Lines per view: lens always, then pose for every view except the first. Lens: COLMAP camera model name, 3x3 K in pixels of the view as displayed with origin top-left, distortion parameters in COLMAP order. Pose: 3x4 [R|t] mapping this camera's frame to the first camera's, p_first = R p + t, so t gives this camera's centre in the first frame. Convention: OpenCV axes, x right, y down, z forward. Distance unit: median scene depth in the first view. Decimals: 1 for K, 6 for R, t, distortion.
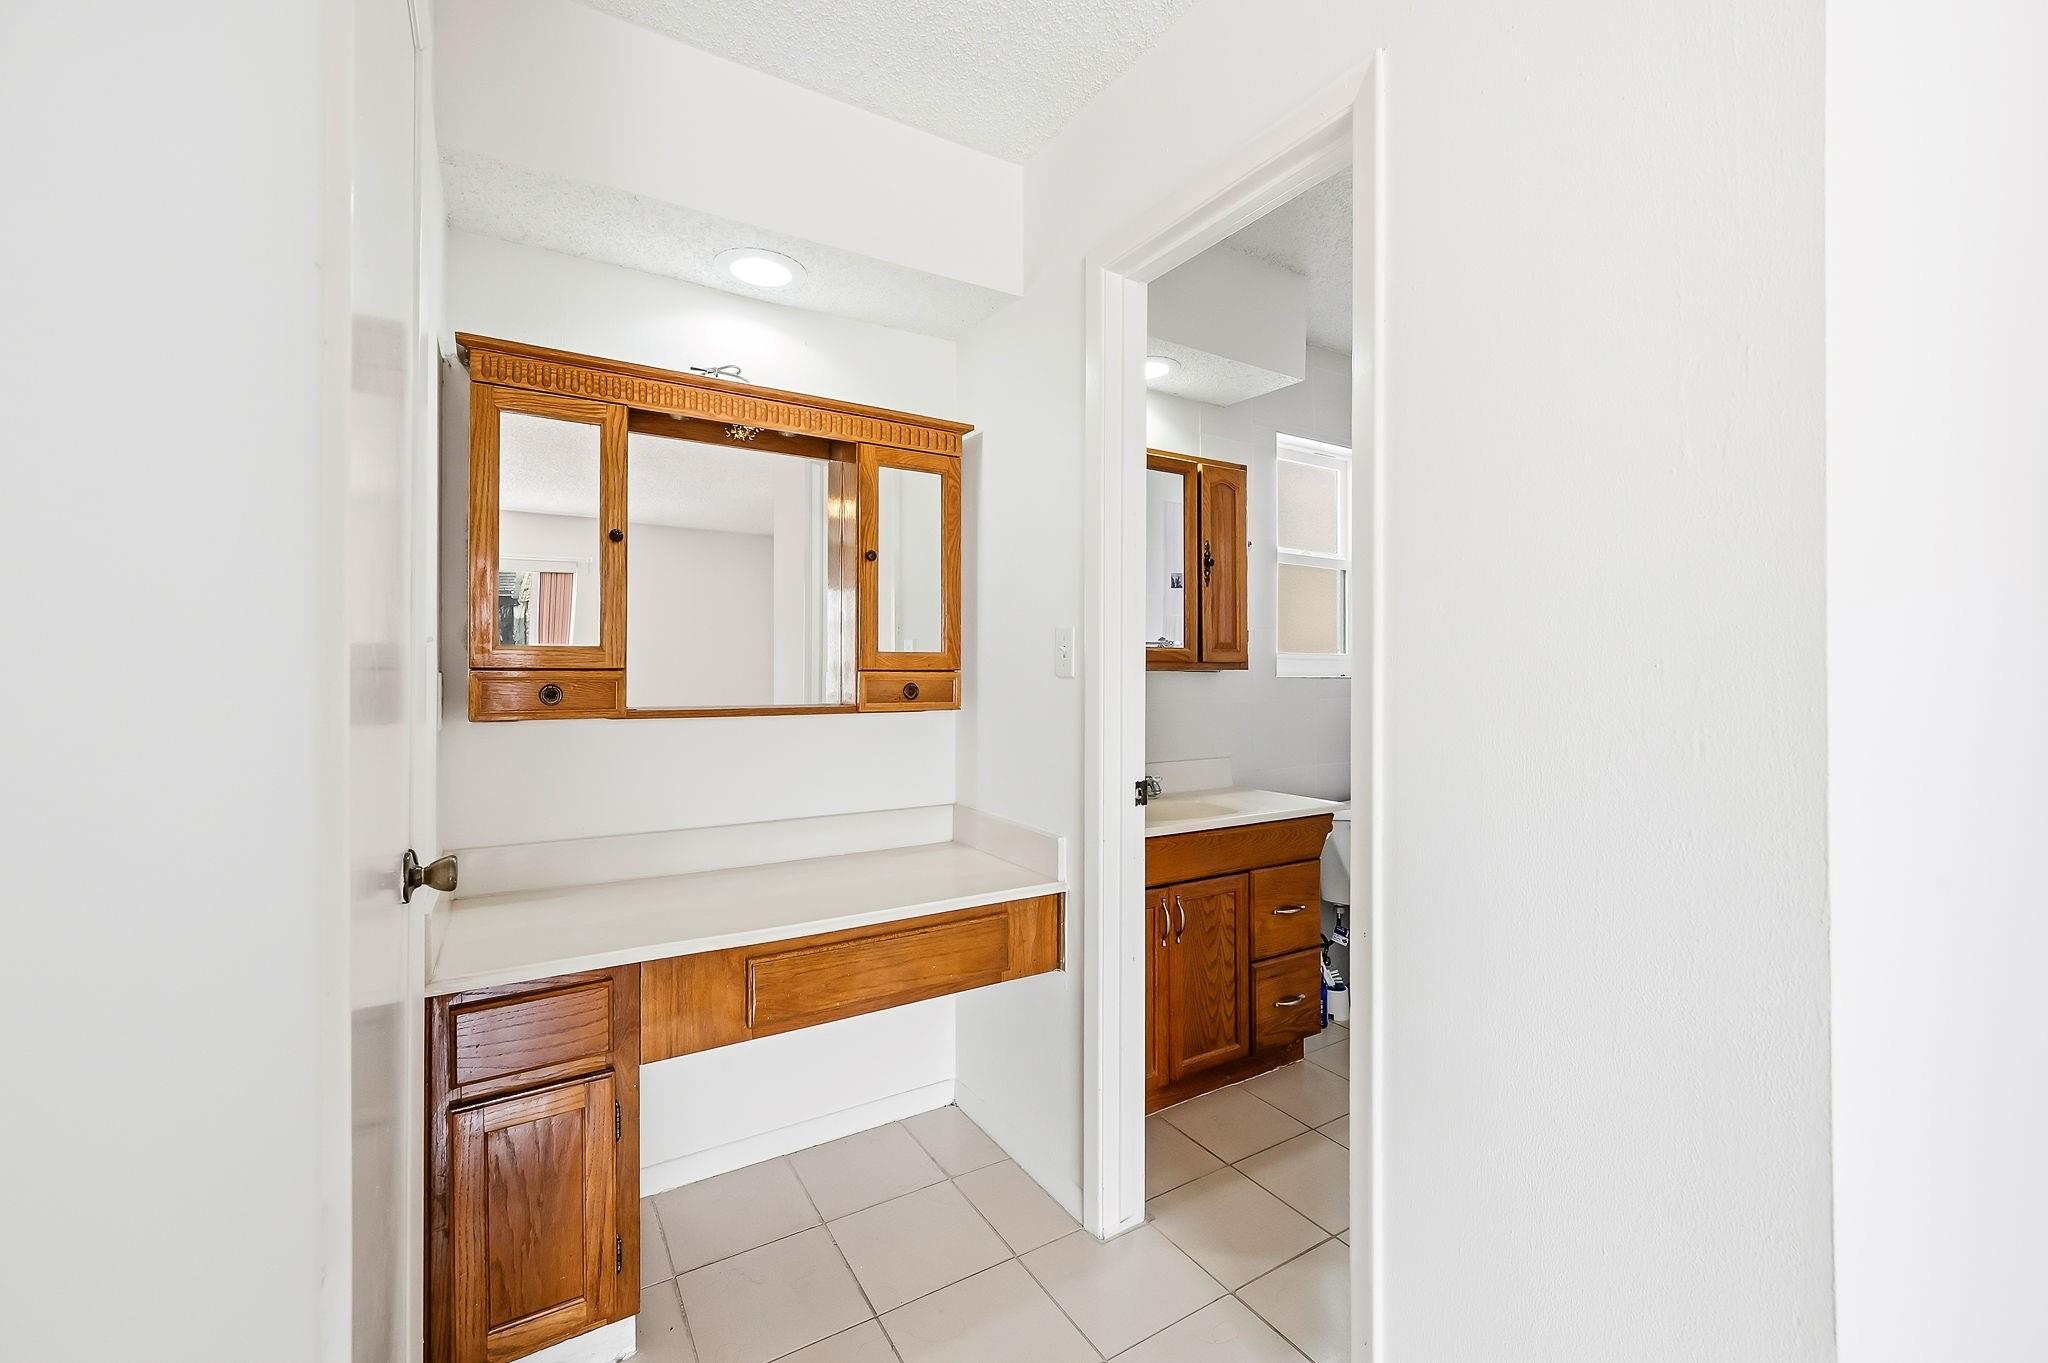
lens RADIAL K [[833.6, 0, 1027.4], [0, 833.6, 669.6], [0, 0, 1]] dist [-0.000012, -0.000005]
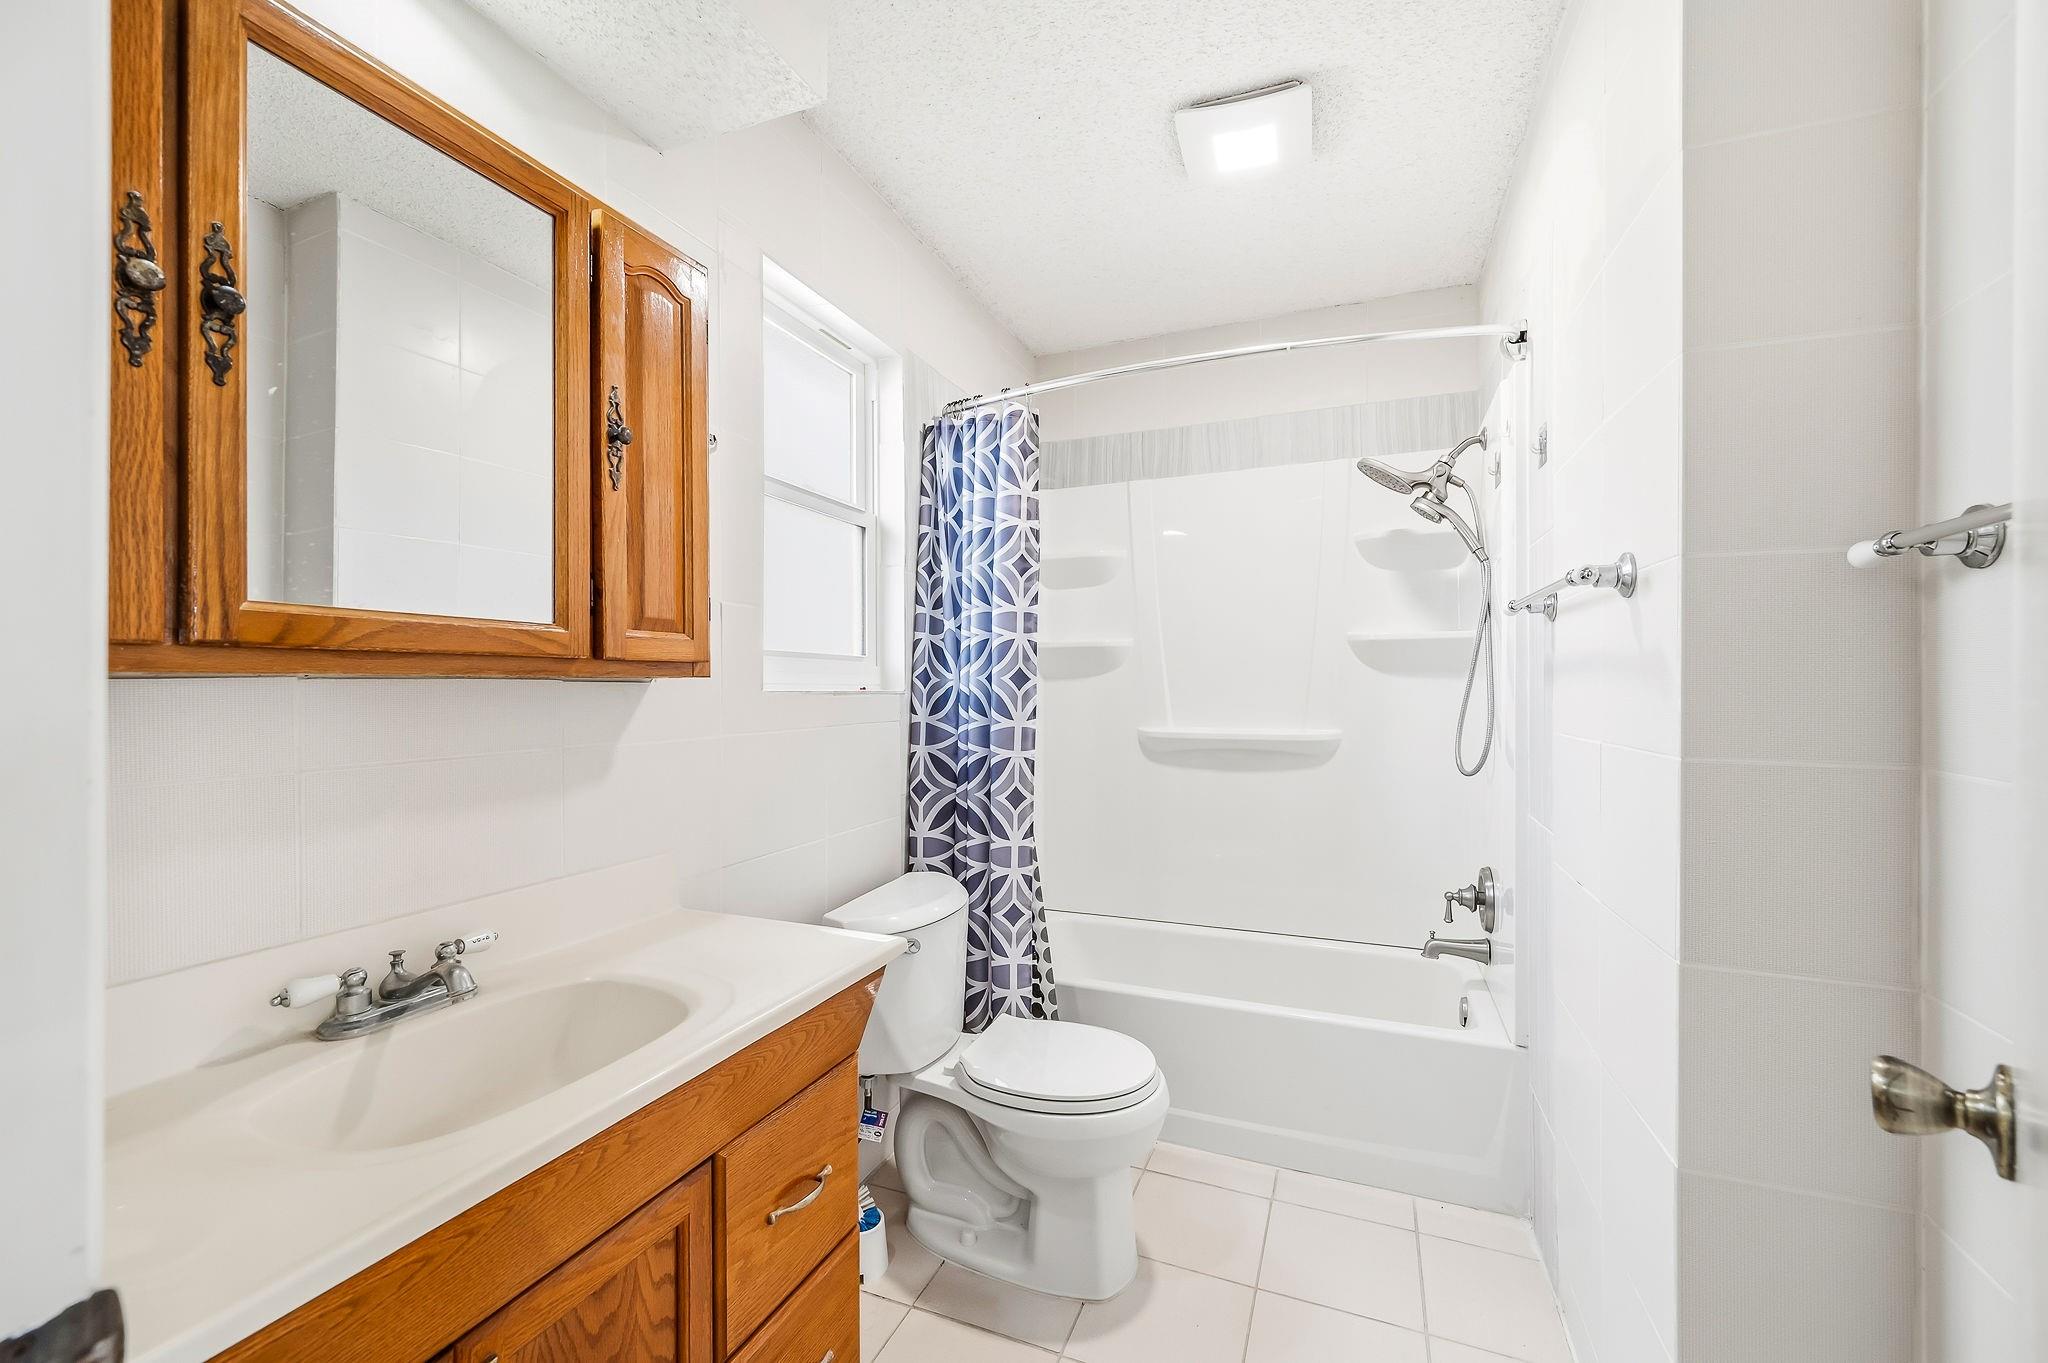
lens RADIAL K [[817.3, 0, 1010.1], [0, 817.3, 688.5], [0, 0, 1]] dist [0.000970, 0.000022]
pose [[0.820320, 0.000030, 0.571905, 0.139166], [0.000547, 1.000000, -0.000836, 0.007268], [-0.571905, 0.000999, 0.820320, 0.522773]]
